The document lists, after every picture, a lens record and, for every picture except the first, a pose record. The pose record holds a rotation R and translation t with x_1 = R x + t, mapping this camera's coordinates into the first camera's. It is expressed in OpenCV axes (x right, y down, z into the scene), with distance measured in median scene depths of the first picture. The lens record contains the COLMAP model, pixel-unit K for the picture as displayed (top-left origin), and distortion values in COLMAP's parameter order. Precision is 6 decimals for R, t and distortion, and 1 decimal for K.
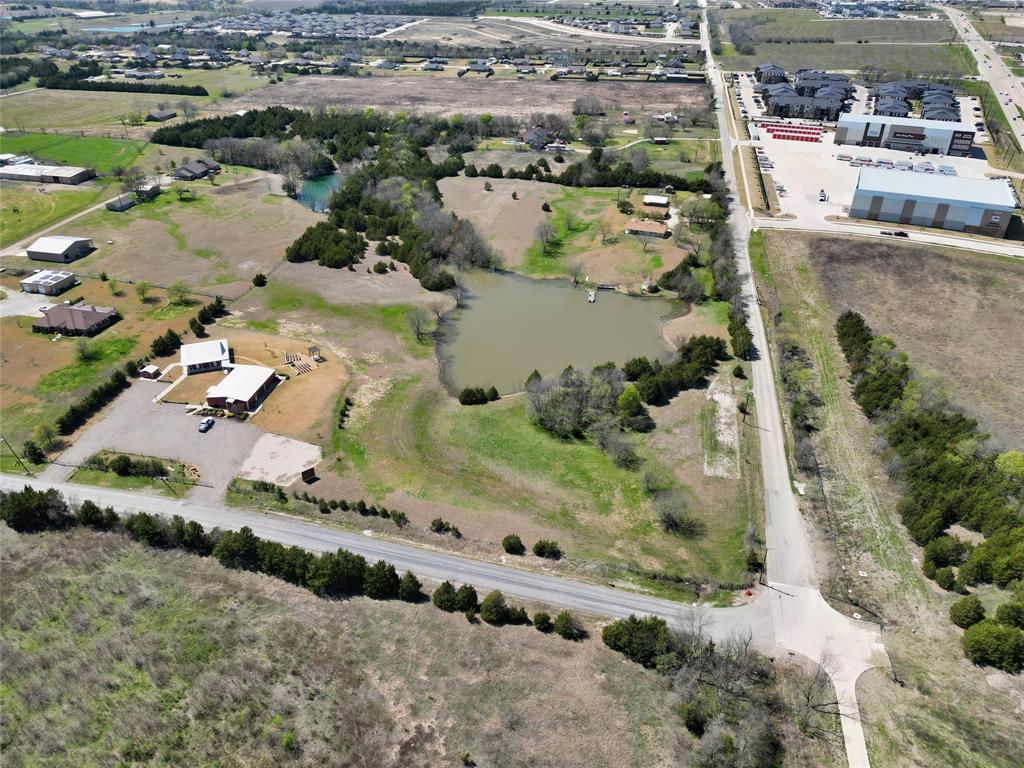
lens RADIAL K [[717.4, 0, 512.0], [0, 717.4, 384.0], [0, 0, 1]] dist [0.085051, -0.087460]
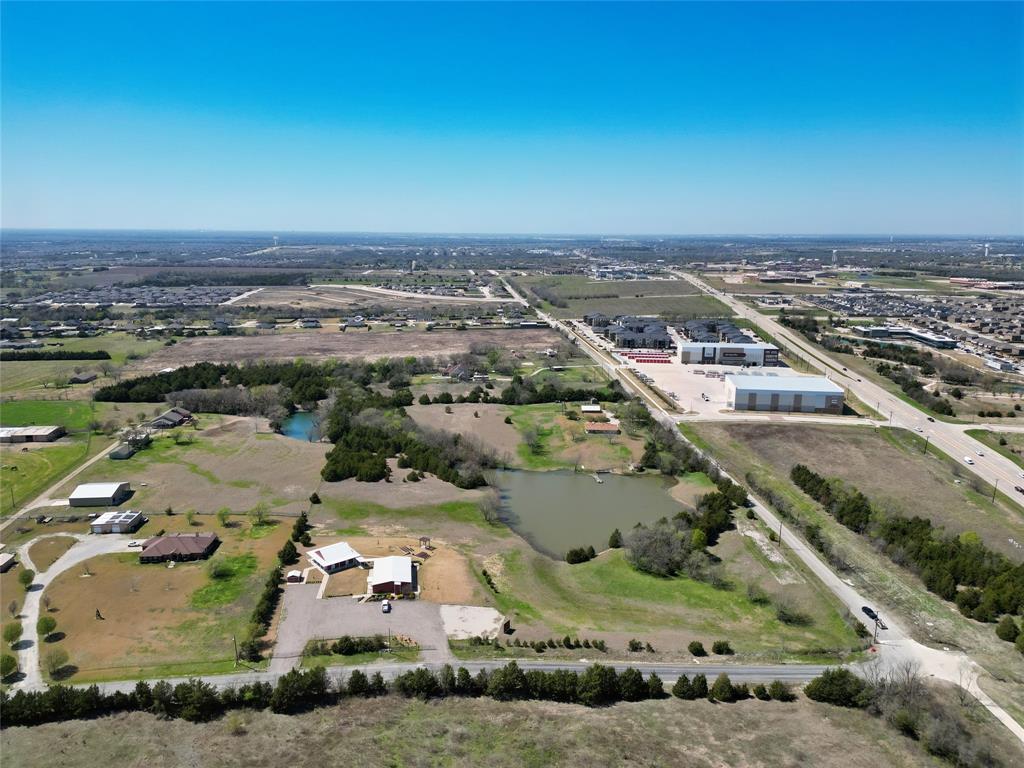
lens RADIAL K [[717.4, 0, 512.0], [0, 717.4, 384.0], [0, 0, 1]] dist [0.085051, -0.087460]
pose [[0.953543, -0.066708, 0.293778, -0.331700], [0.158096, 0.940909, -0.299494, 0.060454], [-0.256440, 0.332025, 0.907743, -0.109754]]
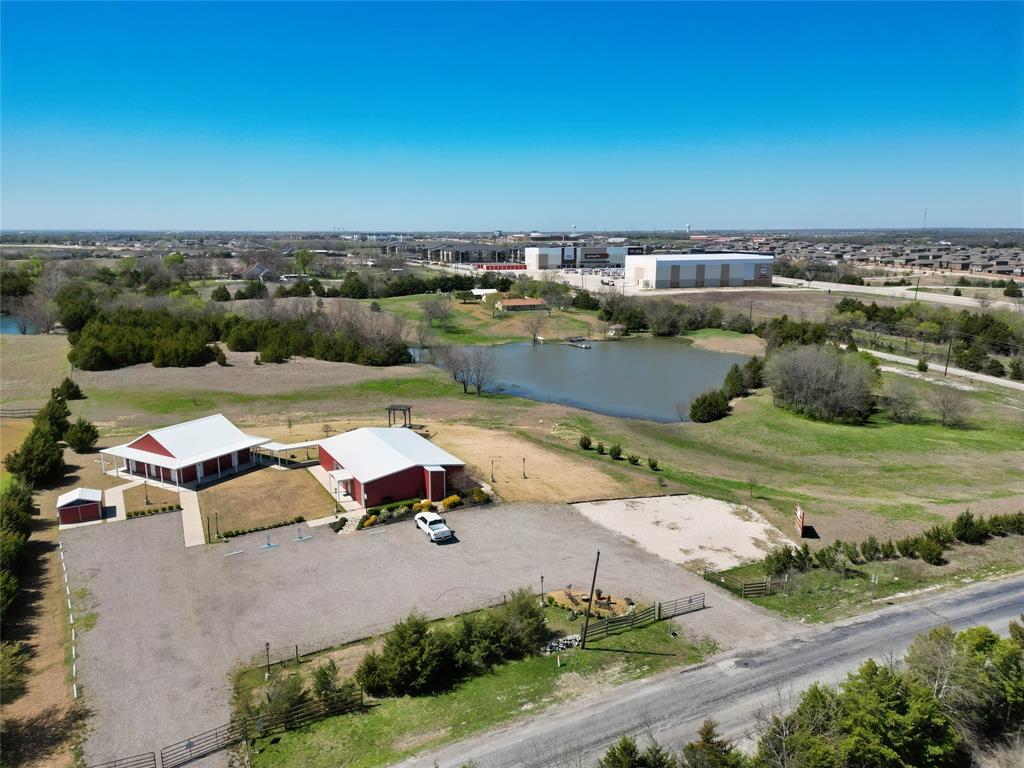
lens RADIAL K [[717.4, 0, 512.0], [0, 717.4, 384.0], [0, 0, 1]] dist [0.085051, -0.087460]
pose [[0.779323, -0.138640, 0.611093, -0.369774], [0.329673, 0.920055, -0.211695, 0.048379], [-0.532890, 0.366440, 0.762726, 0.413628]]
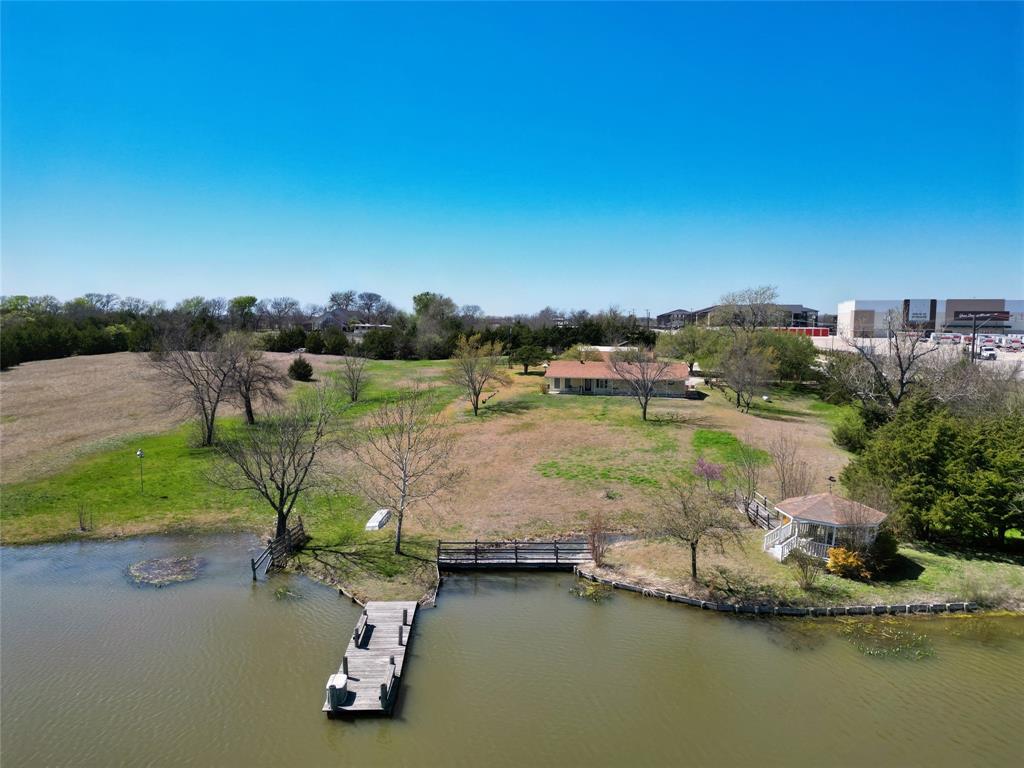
lens RADIAL K [[717.4, 0, 512.0], [0, 717.4, 384.0], [0, 0, 1]] dist [0.085051, -0.087460]
pose [[0.984940, -0.012063, 0.172473, 0.098784], [0.086690, 0.897561, -0.432283, -0.096503], [-0.149590, 0.440724, 0.885090, 0.786465]]
